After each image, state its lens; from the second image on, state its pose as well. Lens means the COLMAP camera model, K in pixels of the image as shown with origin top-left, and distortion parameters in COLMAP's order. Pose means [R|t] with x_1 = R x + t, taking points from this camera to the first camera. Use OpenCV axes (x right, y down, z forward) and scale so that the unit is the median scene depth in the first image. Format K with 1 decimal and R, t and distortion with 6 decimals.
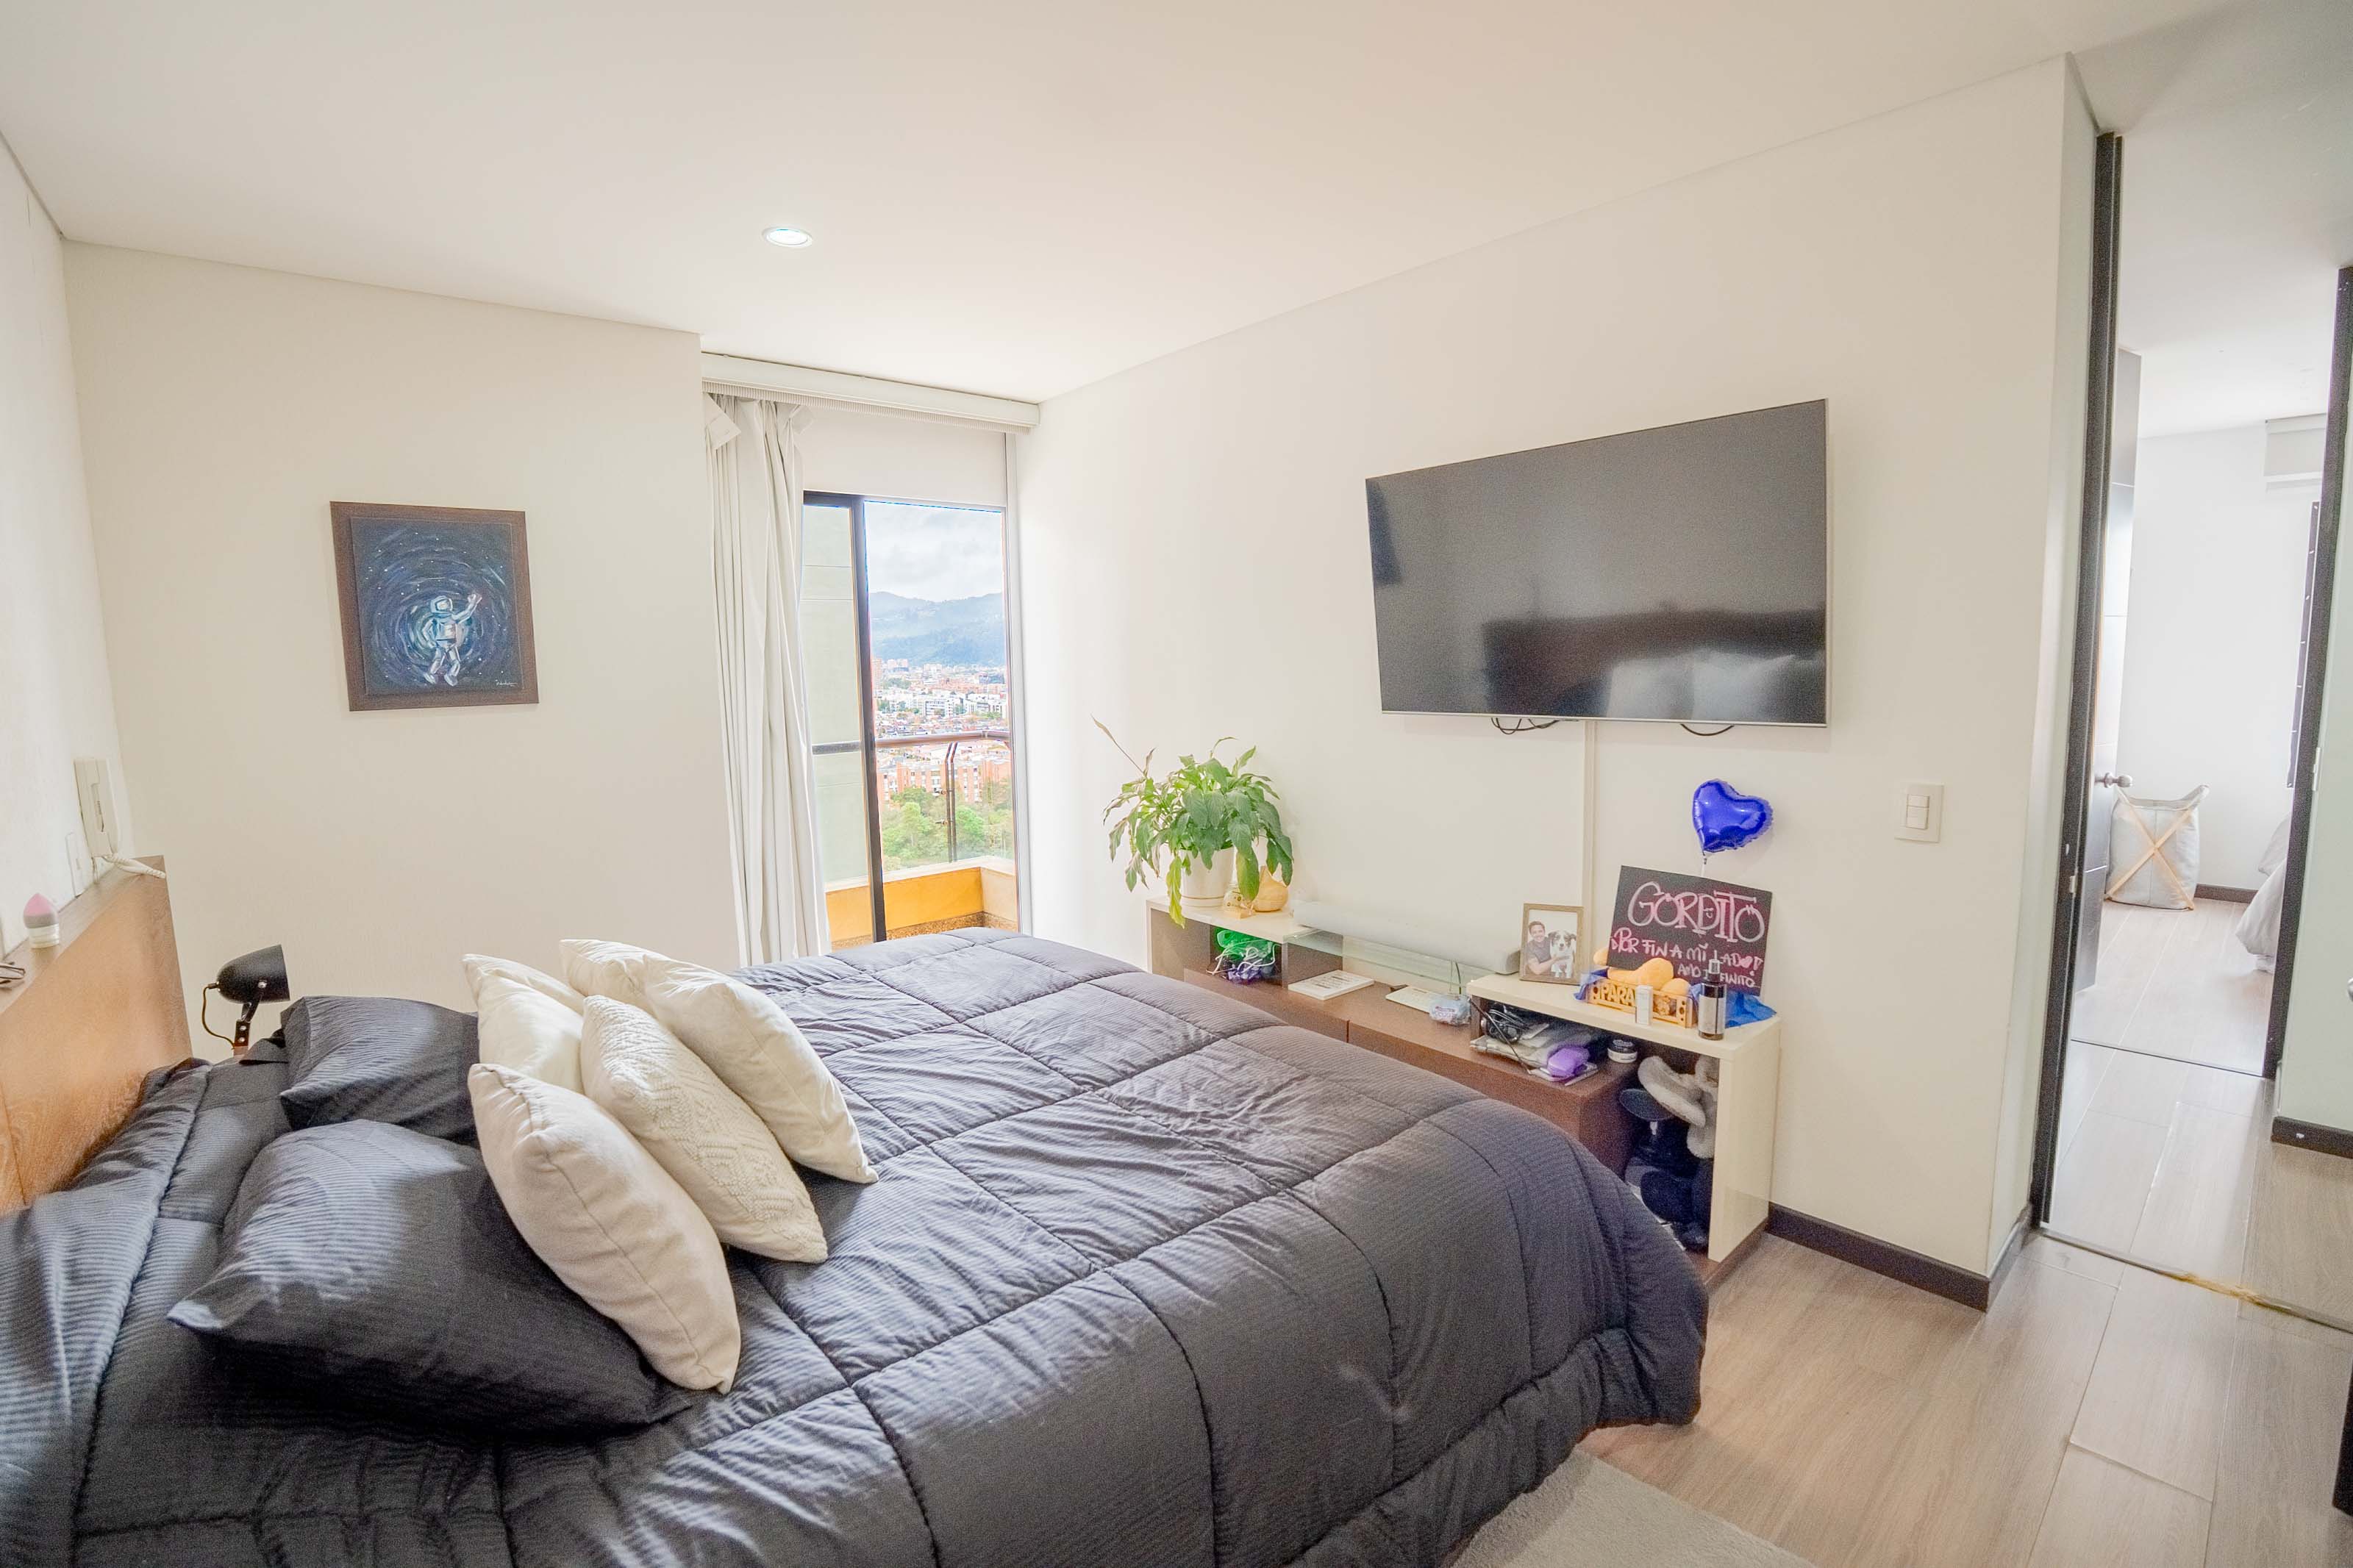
lens RADIAL K [[1020.7, 0, 1170.0], [0, 1020.7, 775.7], [0, 0, 1]] dist [-0.071822, 0.014880]
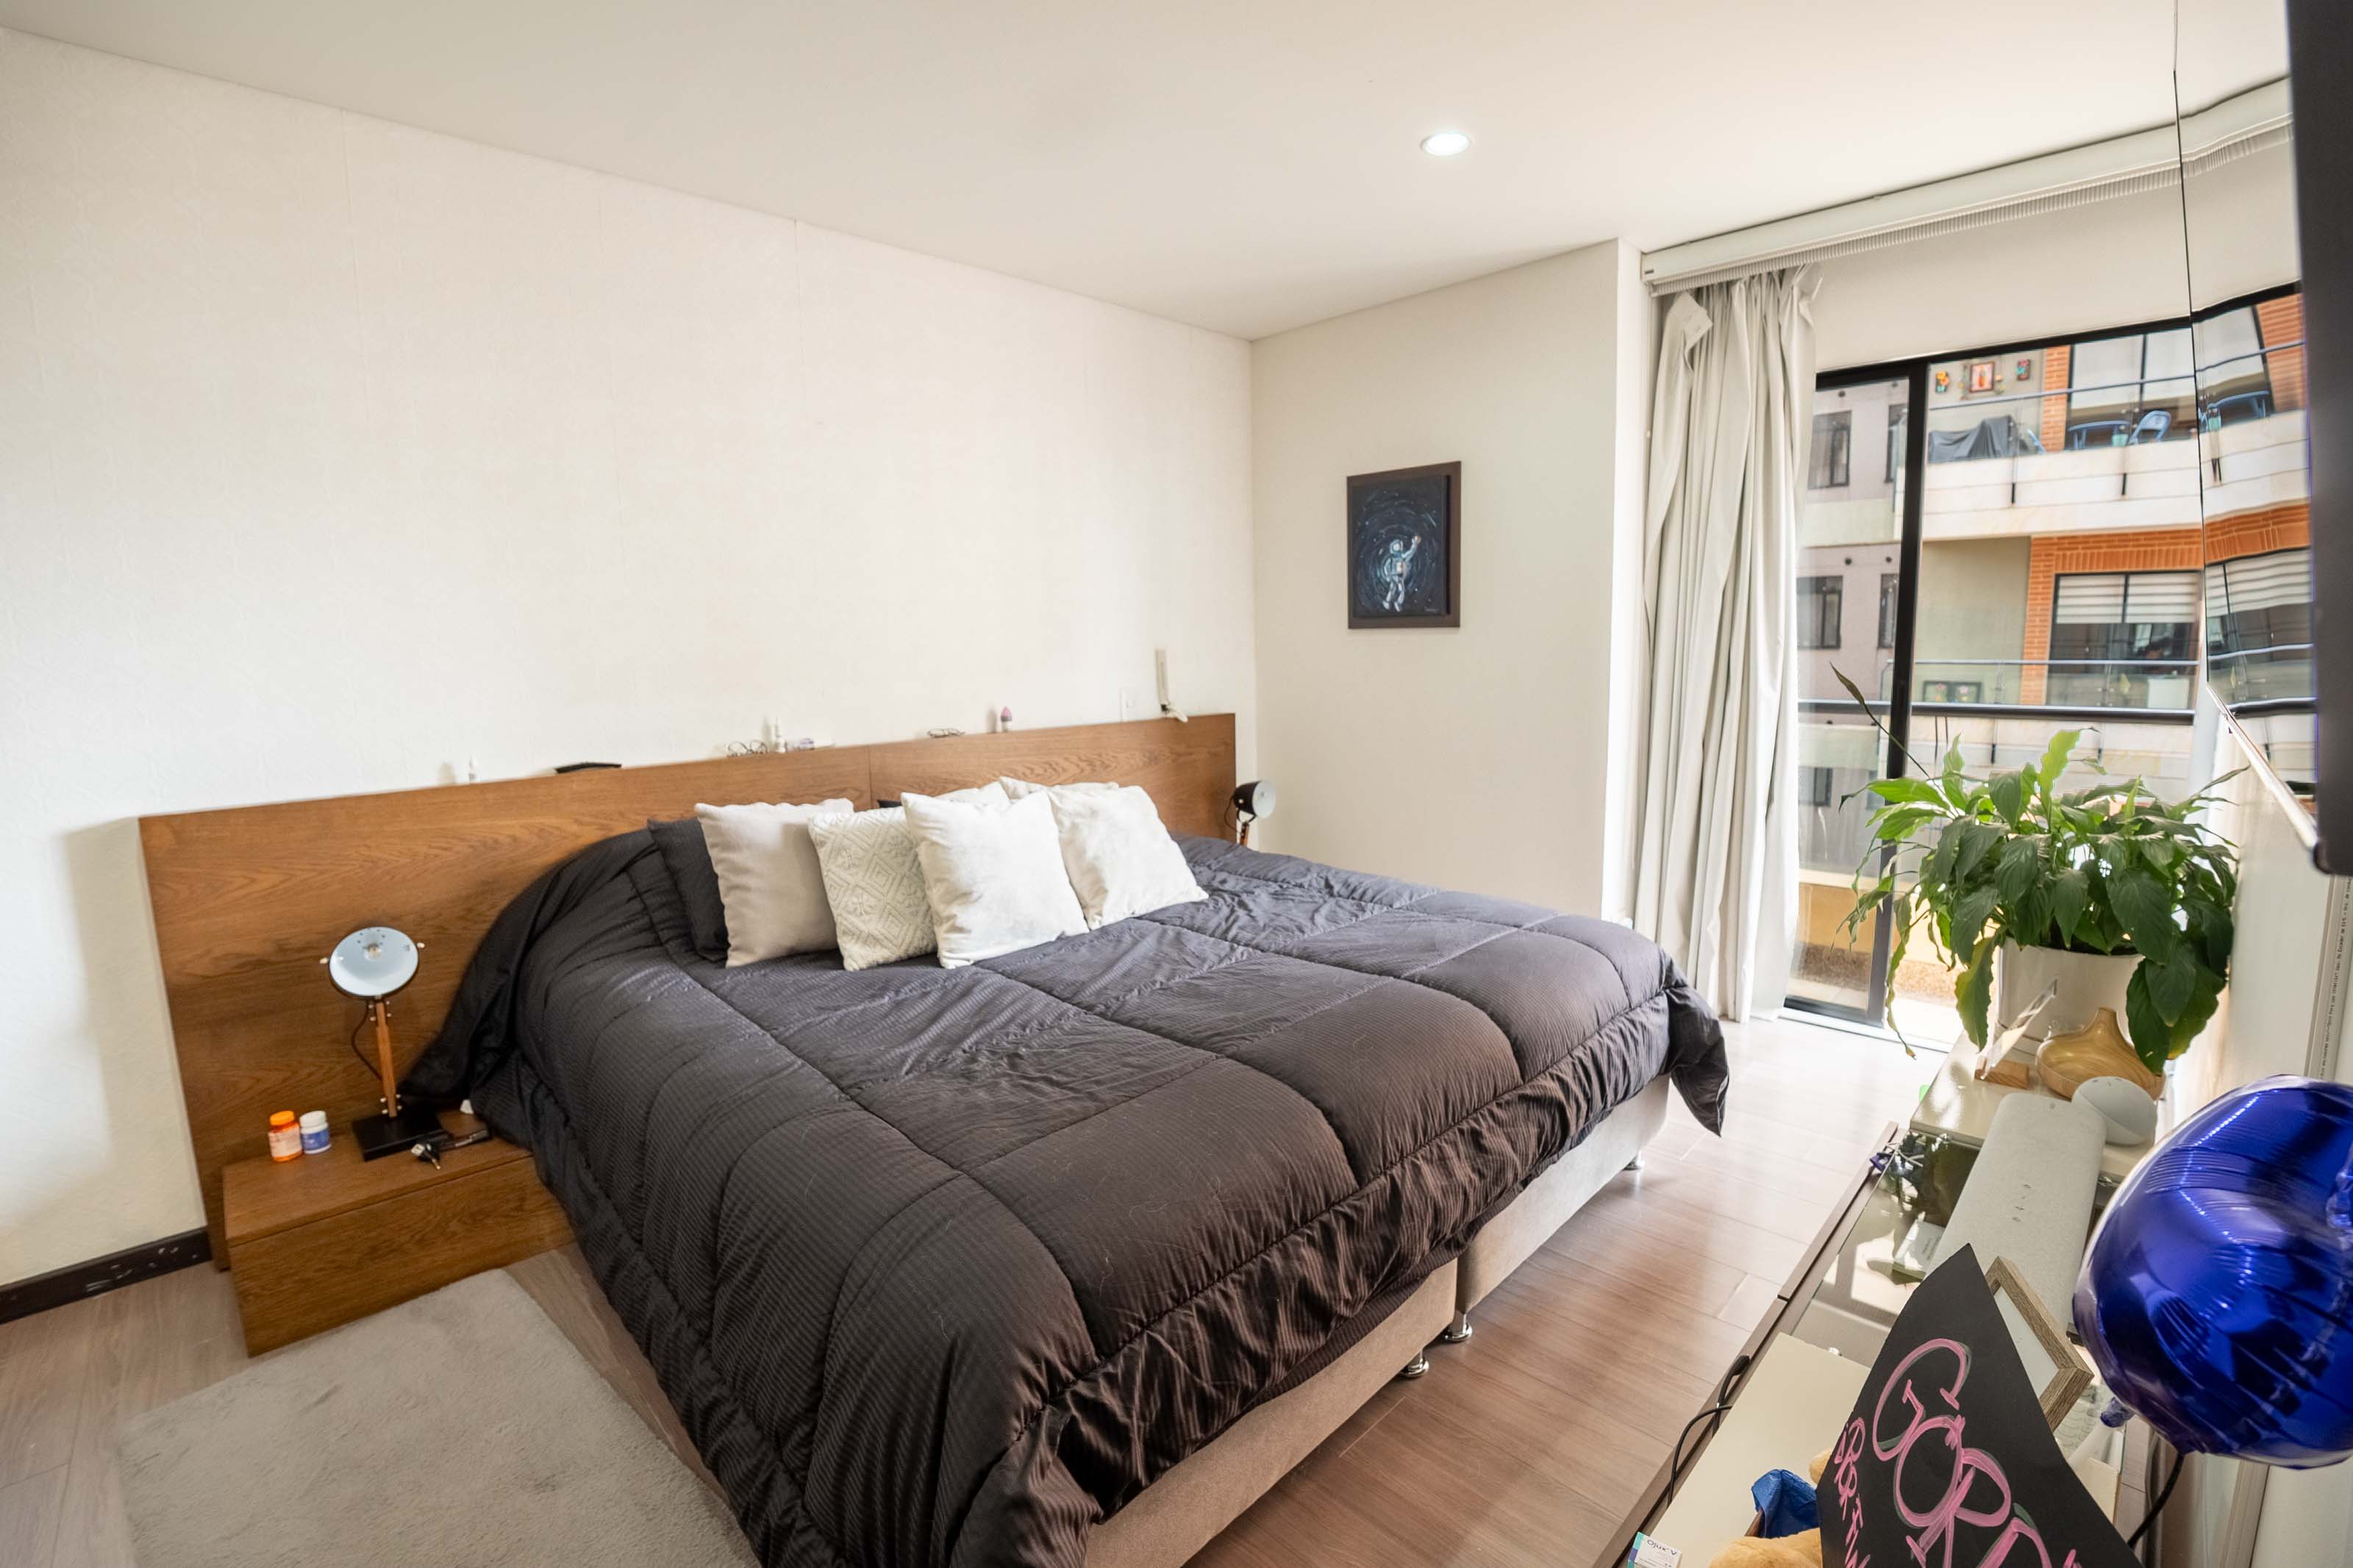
lens RADIAL K [[1026.9, 0, 1176.2], [0, 1026.9, 775.2], [0, 0, 1]] dist [-0.073958, 0.015094]
pose [[0.073096, 0.155055, -0.985198, 0.570975], [-0.100069, 0.983996, 0.147441, -0.049370], [0.992292, 0.087811, 0.087443, 0.625974]]
